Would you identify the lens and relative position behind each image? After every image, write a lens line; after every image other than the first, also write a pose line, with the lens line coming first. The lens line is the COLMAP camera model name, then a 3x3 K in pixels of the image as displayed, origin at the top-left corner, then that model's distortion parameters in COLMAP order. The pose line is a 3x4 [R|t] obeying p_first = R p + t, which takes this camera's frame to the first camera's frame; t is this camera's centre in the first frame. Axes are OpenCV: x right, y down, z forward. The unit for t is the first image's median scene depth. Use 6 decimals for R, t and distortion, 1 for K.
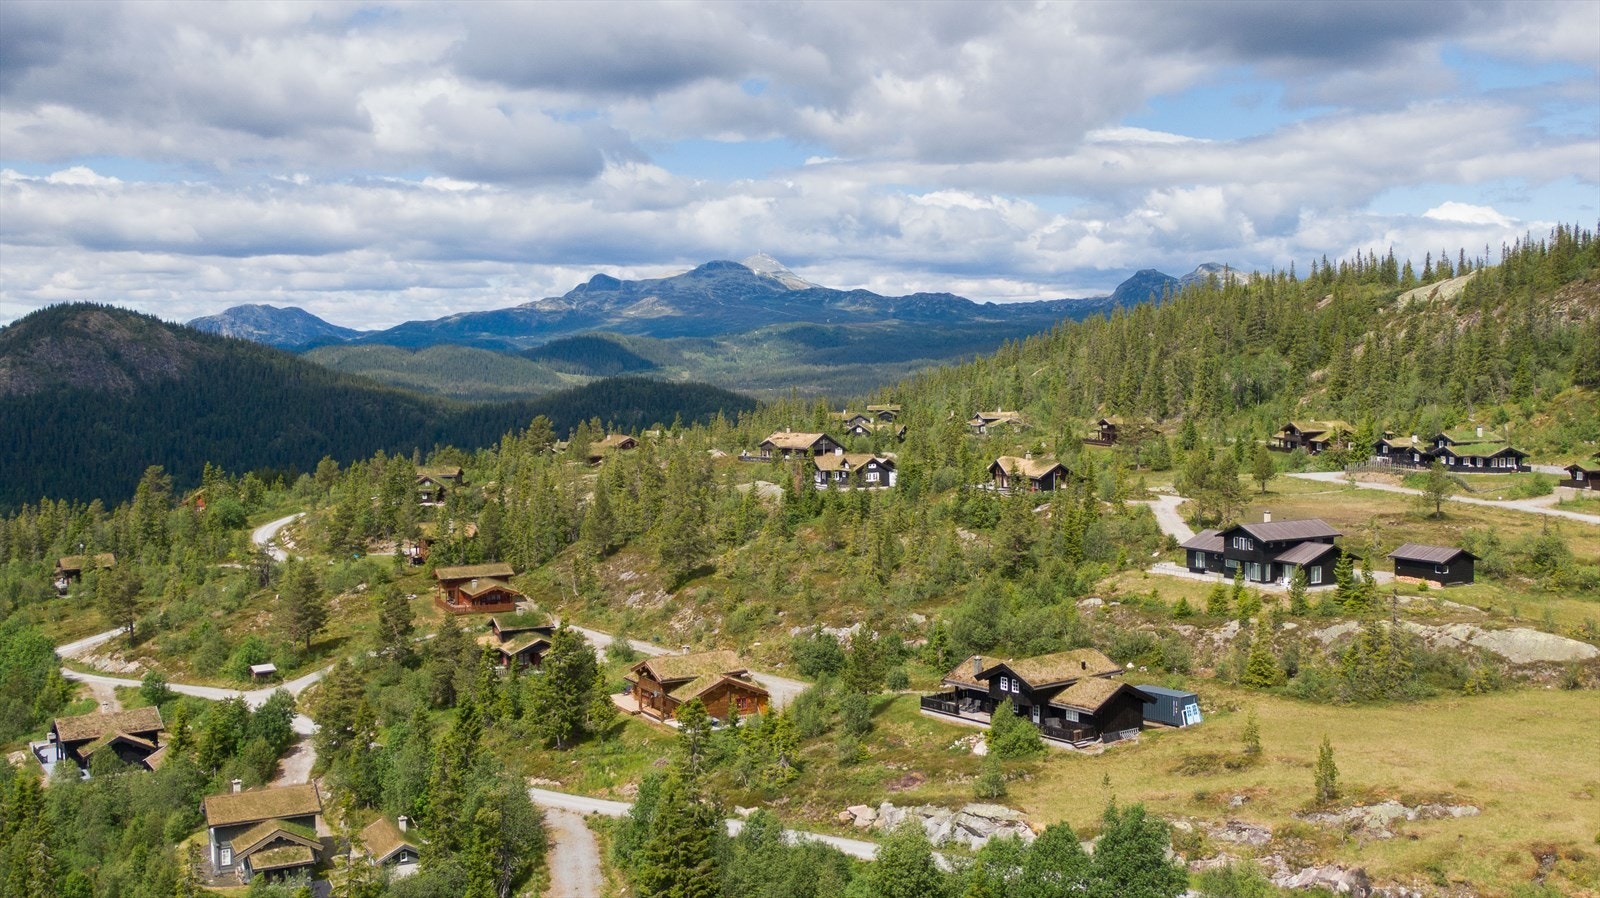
lens RADIAL K [[1646.3, 0, 804.5], [0, 1646.3, 392.8], [0, 0, 1]] dist [0.019969, 0.004877]
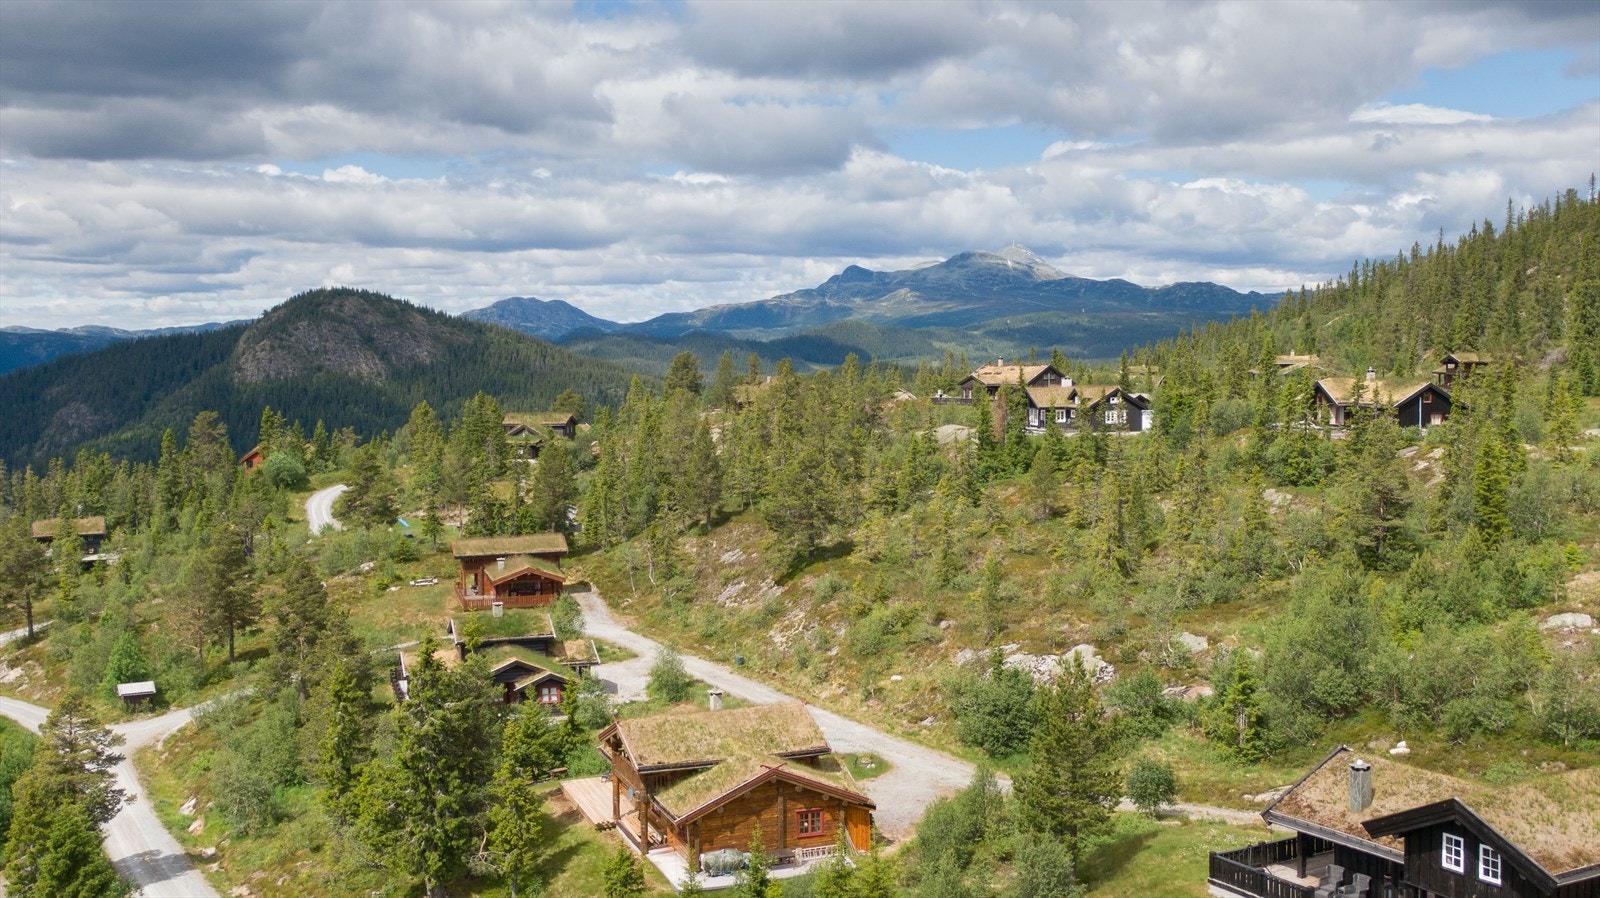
lens RADIAL K [[1551.1, 0, 801.4], [0, 1551.1, 404.4], [0, 0, 1]] dist [0.015903, 0.011147]
pose [[0.985851, 0.001299, -0.167617, 0.024453], [-0.000403, 0.999985, 0.005379, 0.049594], [0.167622, -0.005236, 0.985837, 0.415547]]
